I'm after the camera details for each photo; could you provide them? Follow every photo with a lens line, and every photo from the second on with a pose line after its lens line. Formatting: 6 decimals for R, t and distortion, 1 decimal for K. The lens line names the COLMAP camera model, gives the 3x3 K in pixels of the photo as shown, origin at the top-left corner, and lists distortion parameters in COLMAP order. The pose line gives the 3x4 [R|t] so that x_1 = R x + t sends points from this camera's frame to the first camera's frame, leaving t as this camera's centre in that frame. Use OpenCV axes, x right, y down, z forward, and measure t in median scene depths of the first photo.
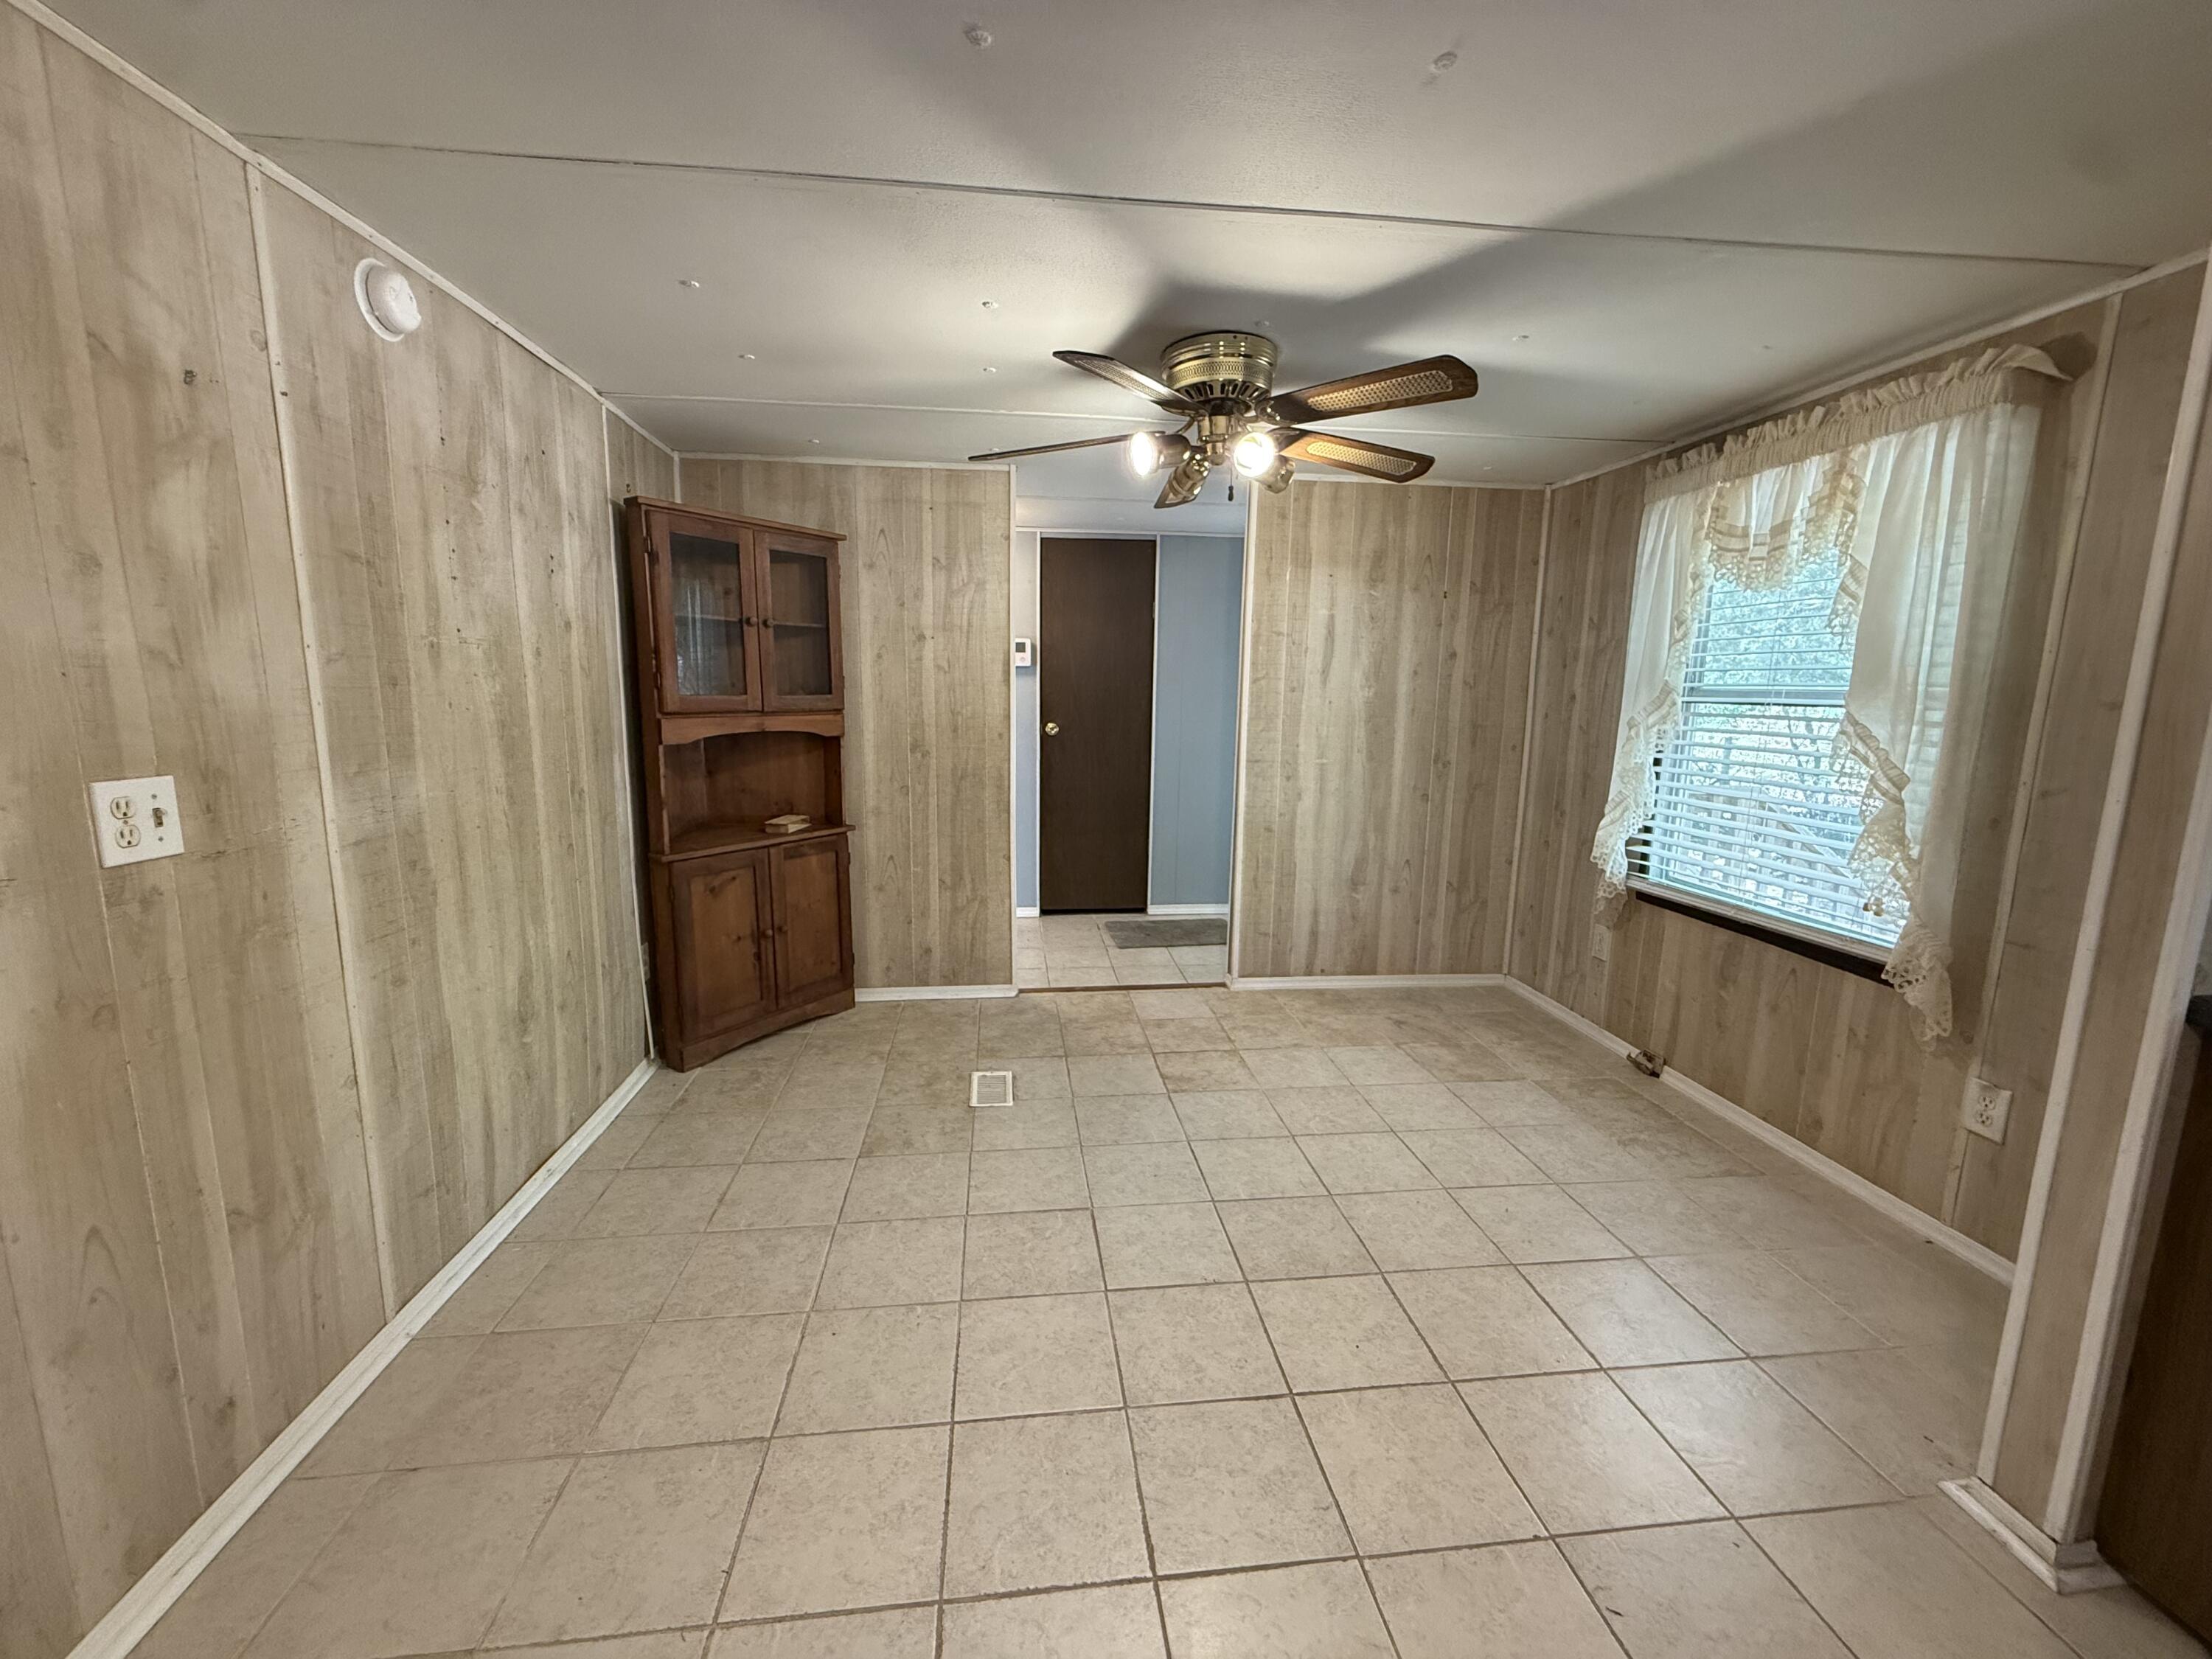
lens RADIAL K [[880.9, 0, 1098.6], [0, 880.9, 830.7], [0, 0, 1]] dist [-0.003493, 0.001198]
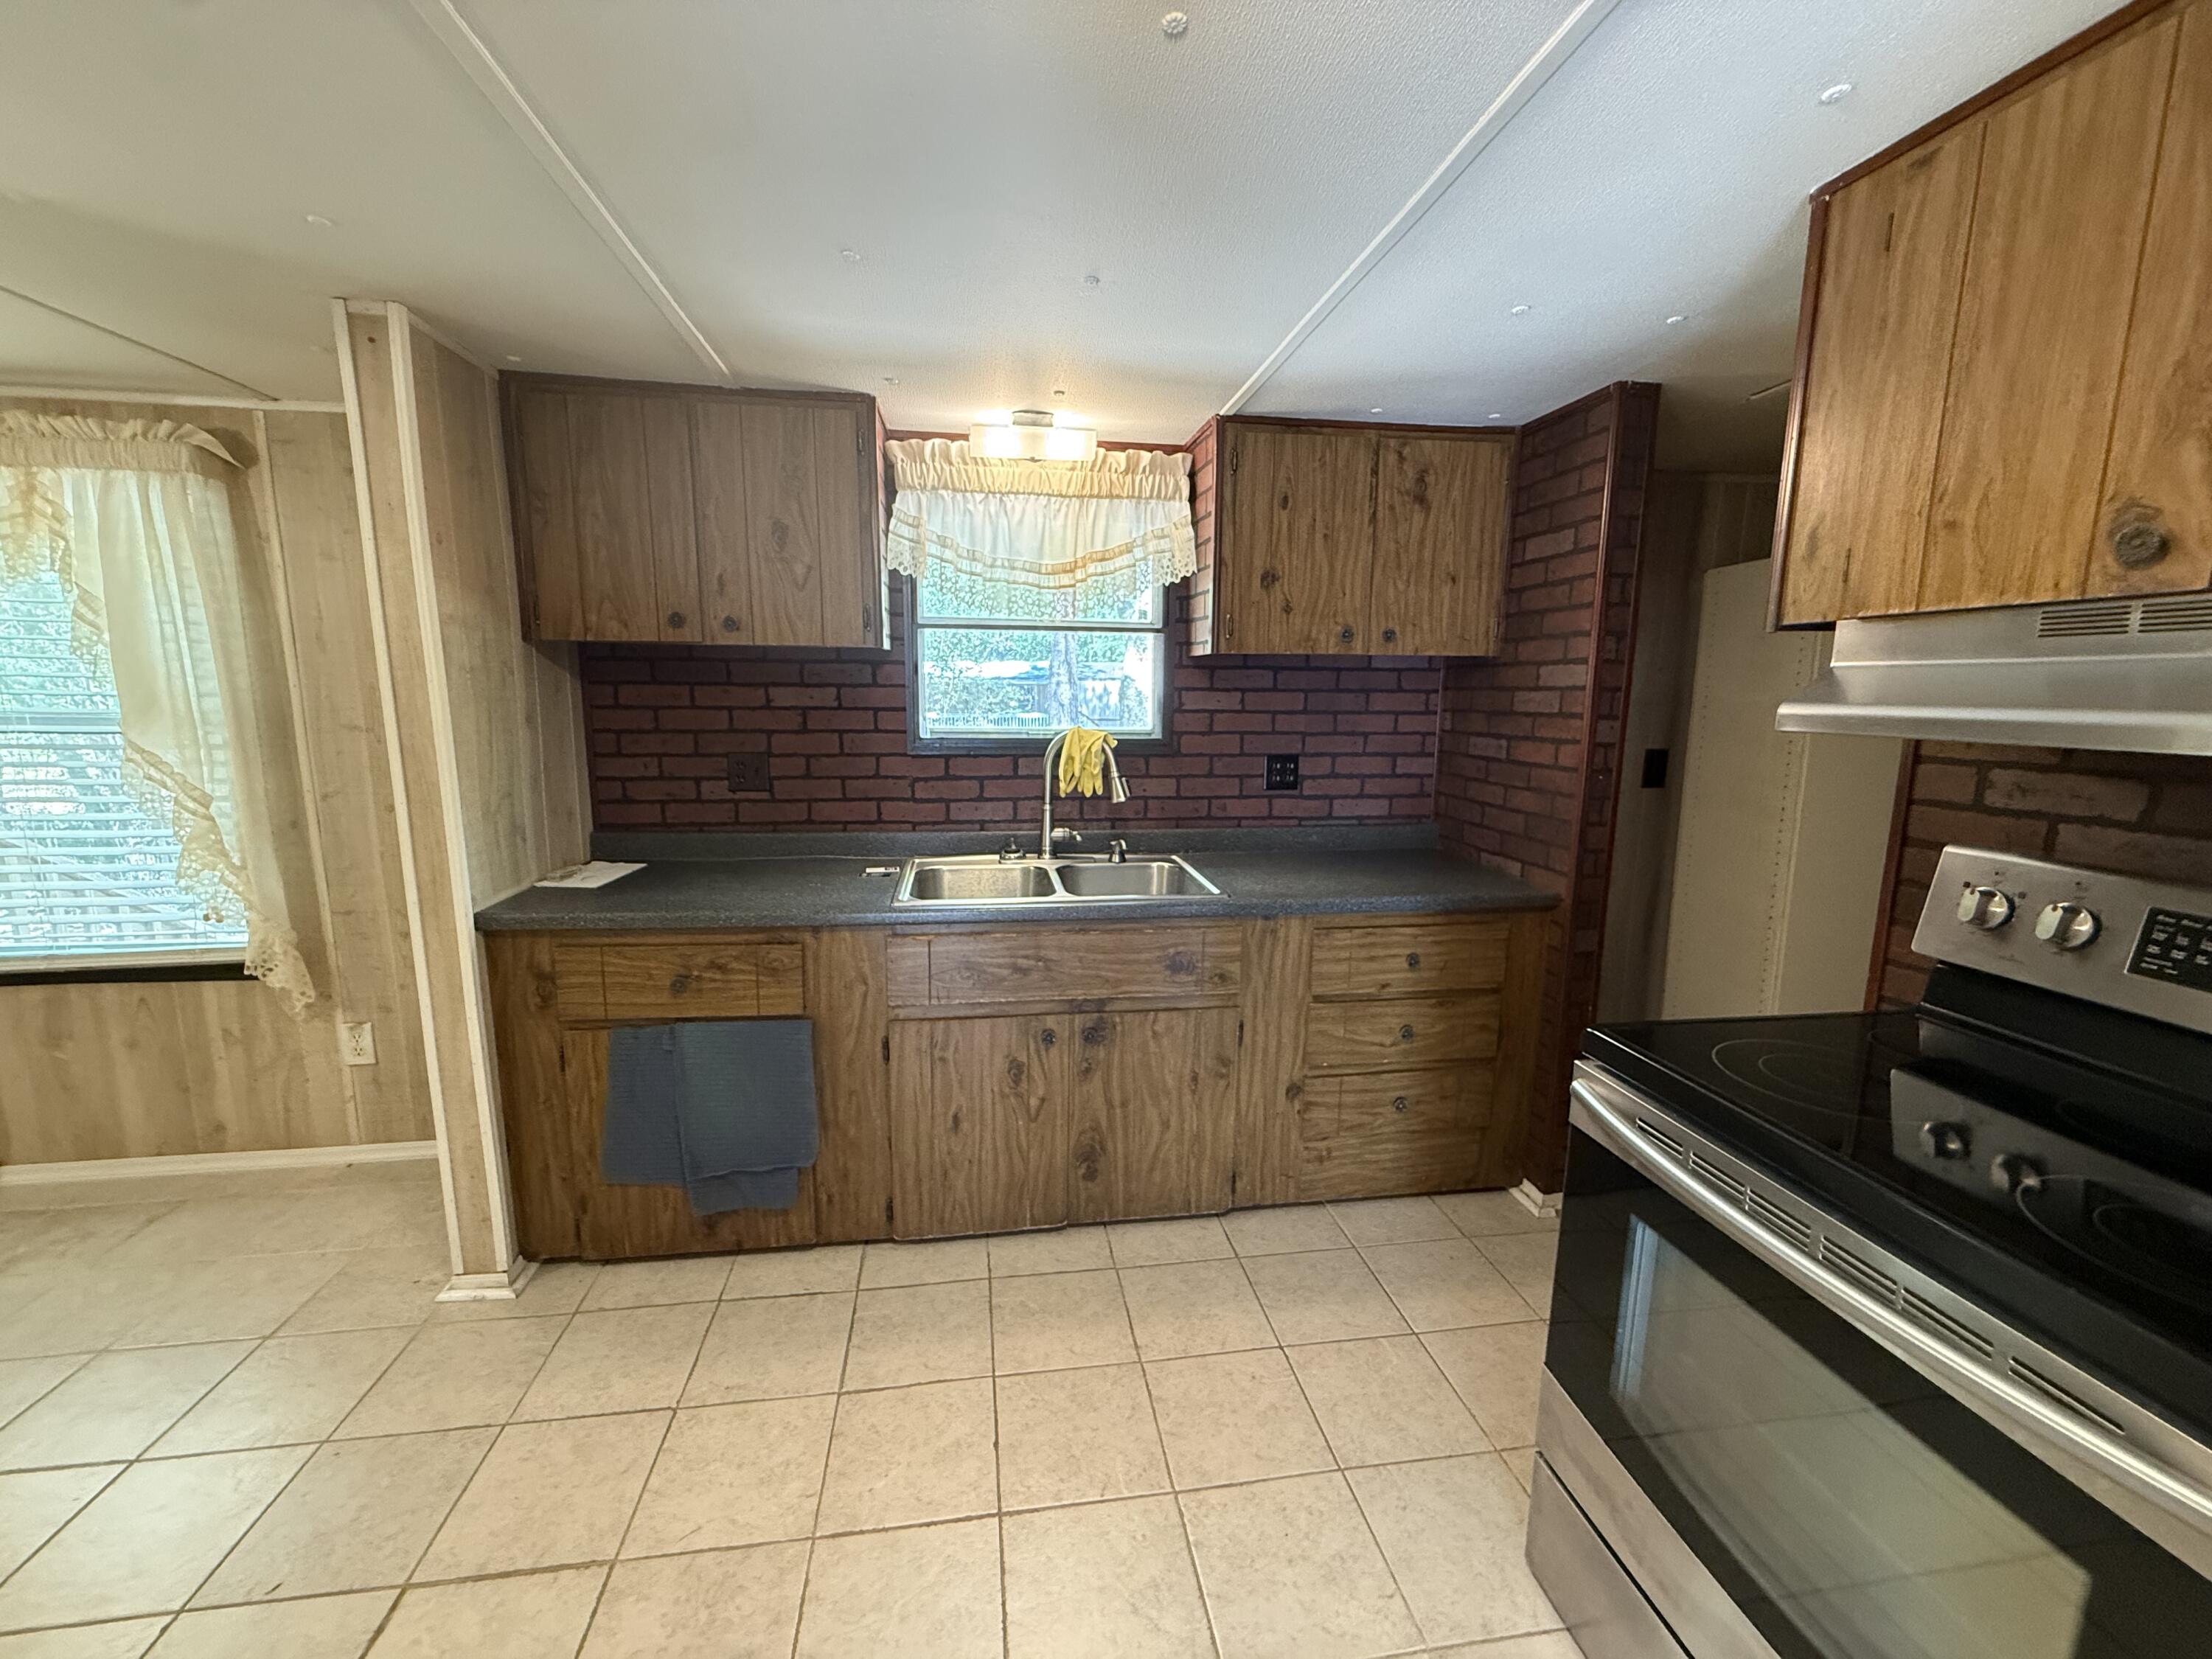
lens RADIAL K [[880.9, 0, 1101.1], [0, 880.9, 830.6], [0, 0, 1]] dist [-0.003493, 0.001198]
pose [[-0.039347, -0.168997, 0.984831, -0.225127], [0.151538, 0.973185, 0.173053, -0.039401], [-0.987668, 0.156048, -0.012683, -0.091934]]
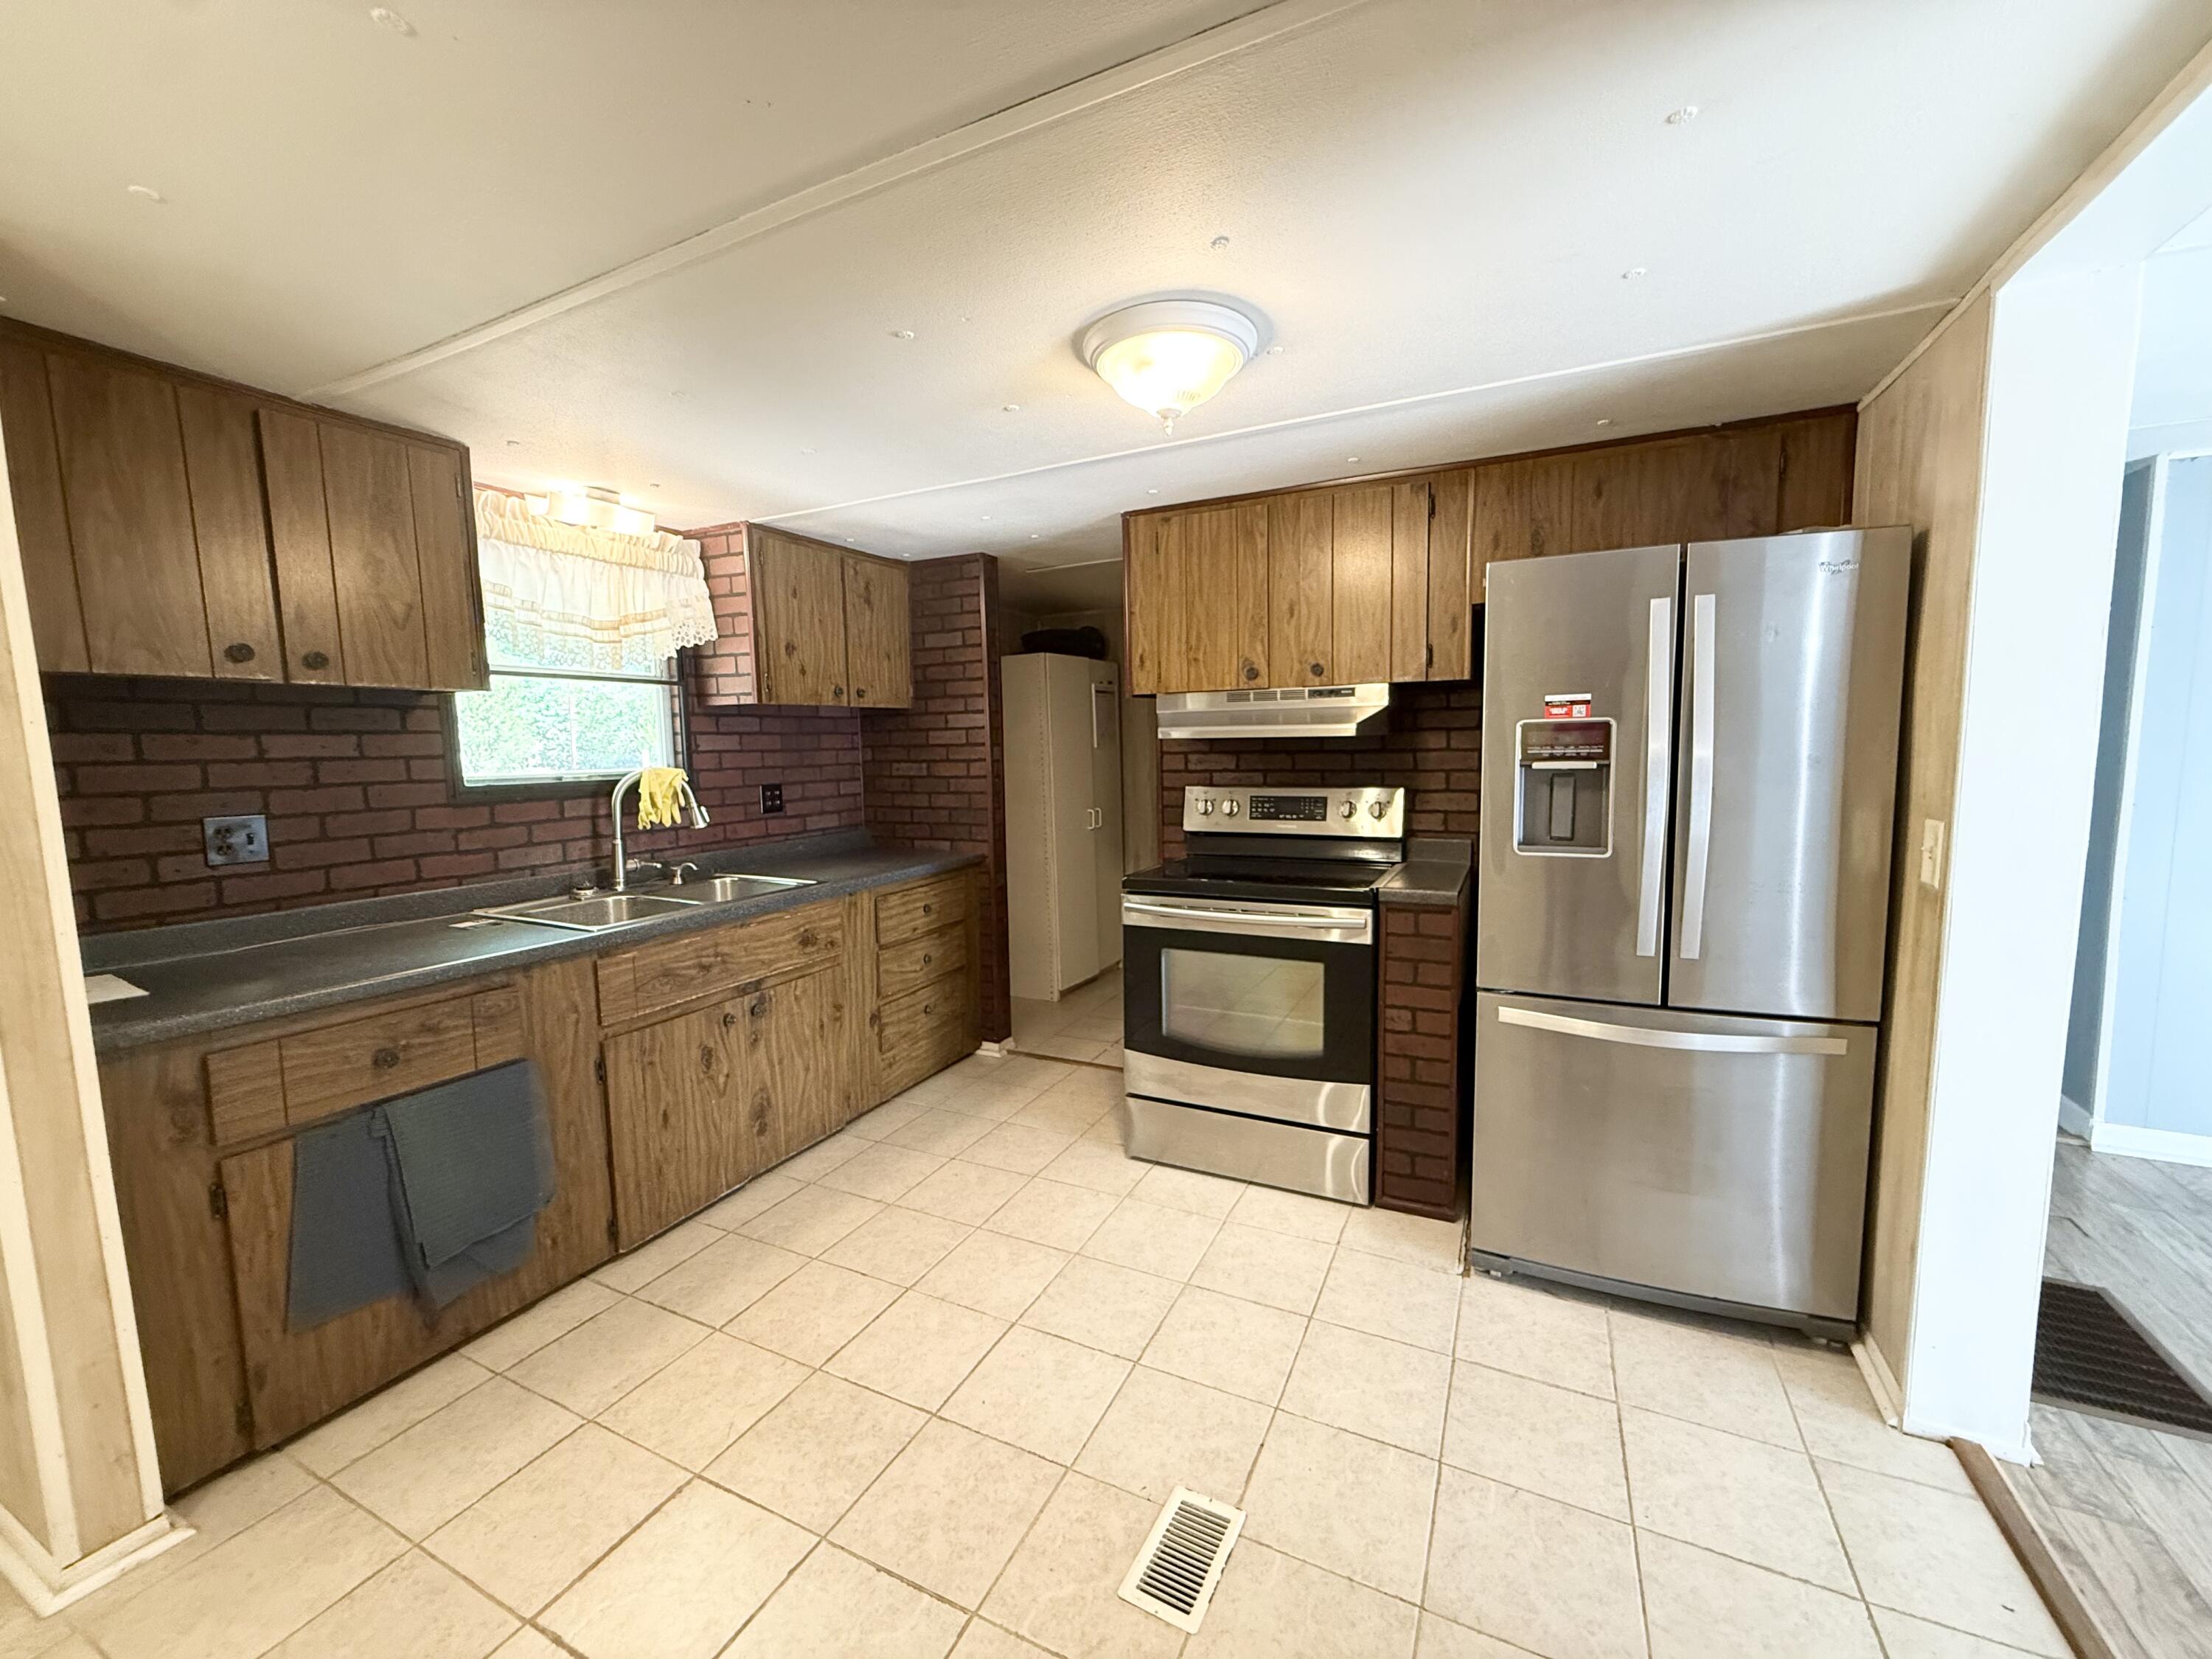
lens RADIAL K [[880.9, 0, 1099.9], [0, 880.9, 832.2], [0, 0, 1]] dist [-0.003493, 0.001198]
pose [[-0.844458, -0.050028, 0.533280, -0.330171], [0.094963, 0.965871, 0.240987, -0.137577], [-0.527136, 0.254145, -0.810887, 0.669019]]
